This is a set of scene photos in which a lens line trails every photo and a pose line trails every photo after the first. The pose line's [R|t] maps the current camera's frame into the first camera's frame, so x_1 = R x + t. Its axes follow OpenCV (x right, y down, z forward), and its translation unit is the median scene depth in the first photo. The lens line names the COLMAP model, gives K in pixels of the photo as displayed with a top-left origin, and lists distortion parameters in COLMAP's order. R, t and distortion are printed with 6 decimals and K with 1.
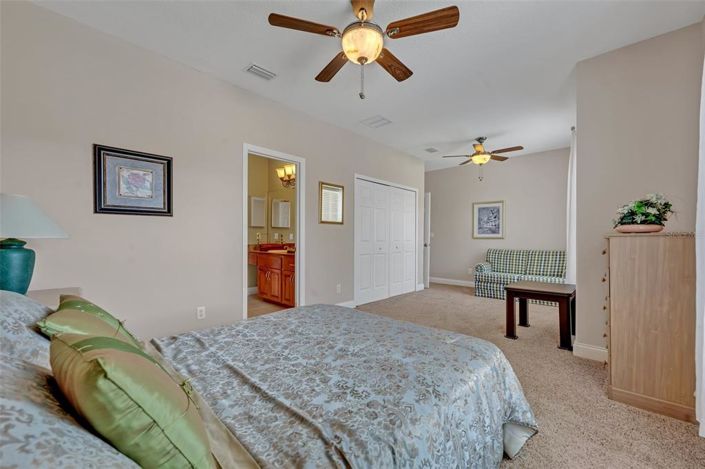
lens RADIAL K [[288.4, 0, 350.3], [0, 288.4, 235.0], [0, 0, 1]] dist [0.000159, 0.000063]
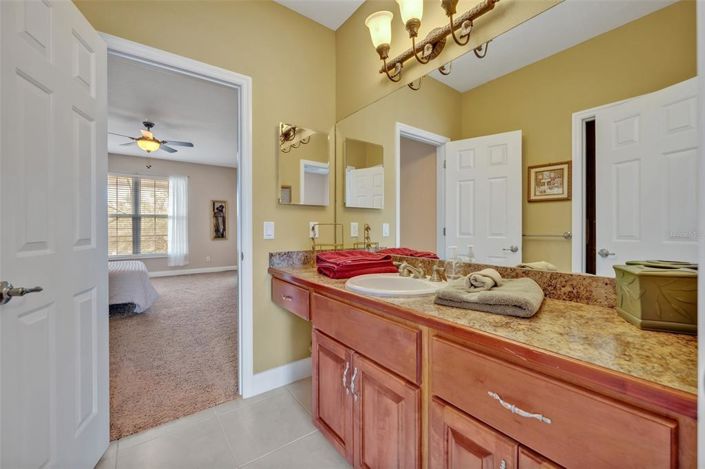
lens RADIAL K [[288.4, 0, 350.3], [0, 288.4, 235.0], [0, 0, 1]] dist [0.000159, 0.000063]
pose [[0.982410, 0.003700, -0.186699, -0.192682], [0.000739, 0.999719, 0.023700, 0.002714], [0.186734, -0.023421, 0.982131, 0.612343]]
